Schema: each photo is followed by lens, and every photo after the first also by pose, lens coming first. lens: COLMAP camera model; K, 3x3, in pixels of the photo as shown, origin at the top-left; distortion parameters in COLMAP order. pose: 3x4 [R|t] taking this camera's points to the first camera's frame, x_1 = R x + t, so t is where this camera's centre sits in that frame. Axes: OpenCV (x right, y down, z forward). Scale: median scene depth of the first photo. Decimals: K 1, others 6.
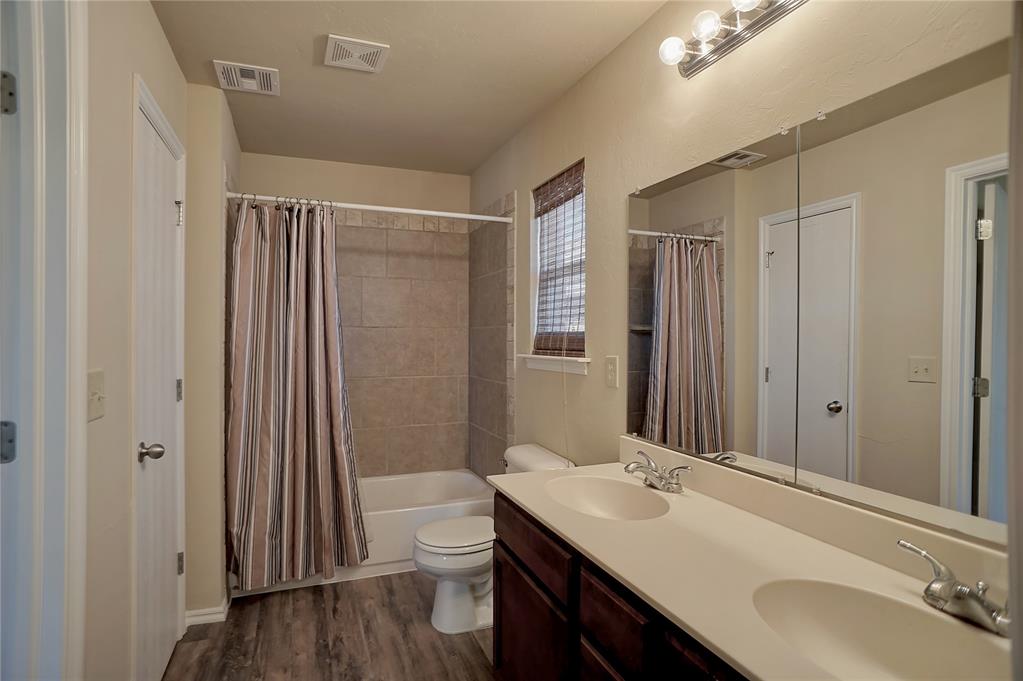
lens RADIAL K [[552.6, 0, 511.5], [0, 552.6, 340.5], [0, 0, 1]] dist [-0.040950, 0.000853]
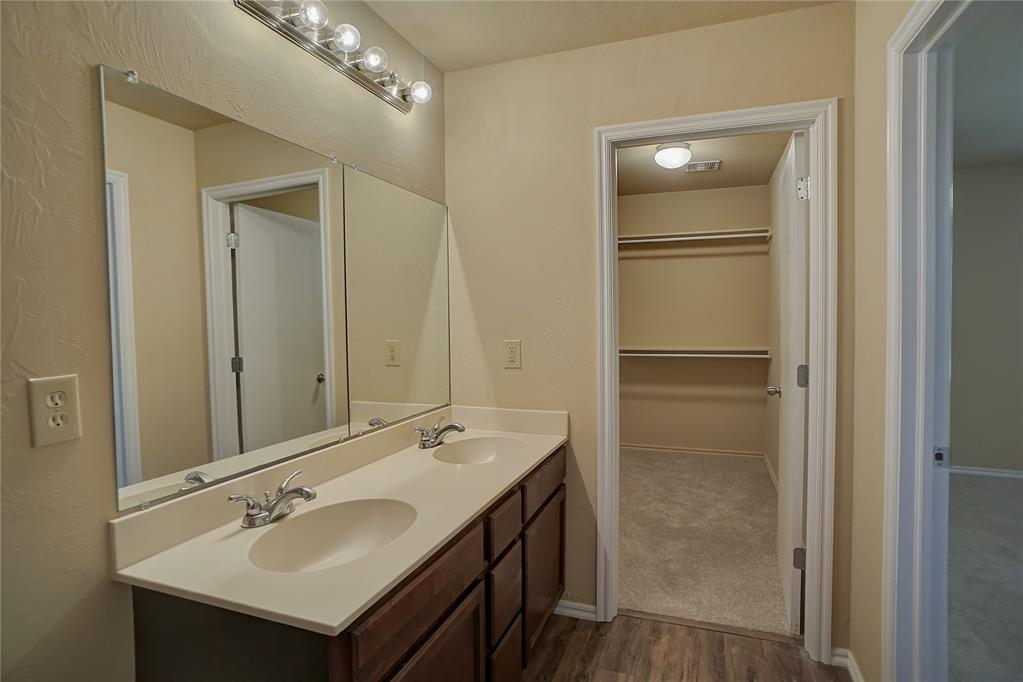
lens RADIAL K [[552.6, 0, 511.5], [0, 552.6, 341.0], [0, 0, 1]] dist [-0.040950, 0.000853]
pose [[-0.752181, -0.022586, 0.658570, -0.592015], [0.017680, 0.998361, 0.054432, -0.031620], [-0.658720, 0.052586, -0.750548, 1.580101]]
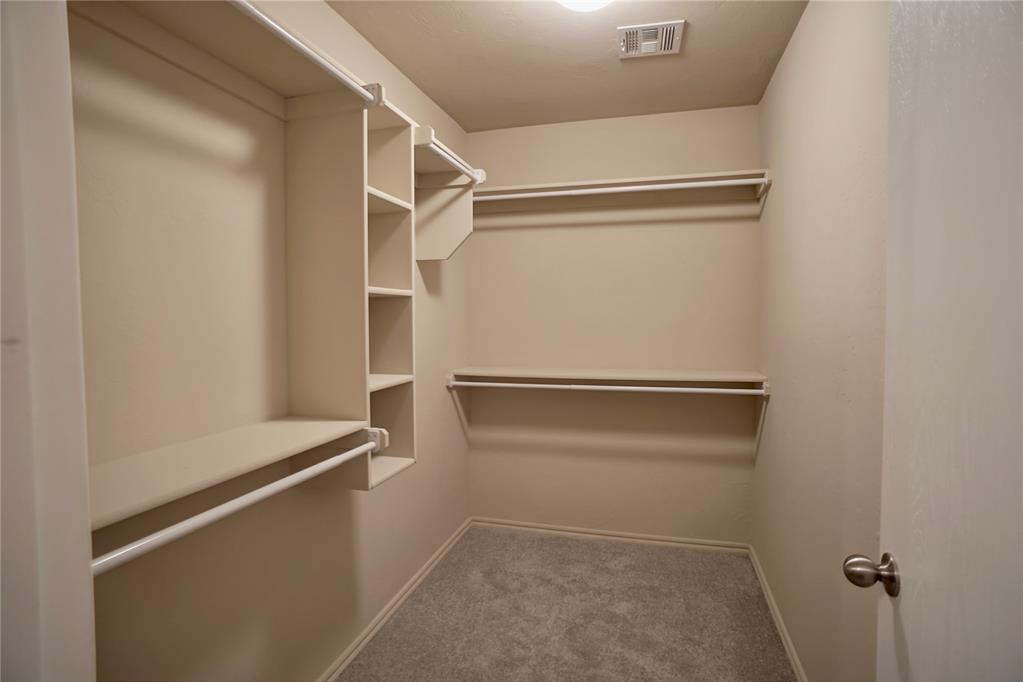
lens RADIAL K [[552.6, 0, 511.5], [0, 552.6, 341.0], [0, 0, 1]] dist [-0.040950, 0.000853]
pose [[-0.802788, -0.025601, 0.595715, -0.426179], [0.009683, 0.998386, 0.055954, -0.029401], [-0.596187, 0.050687, -0.801244, 1.164373]]
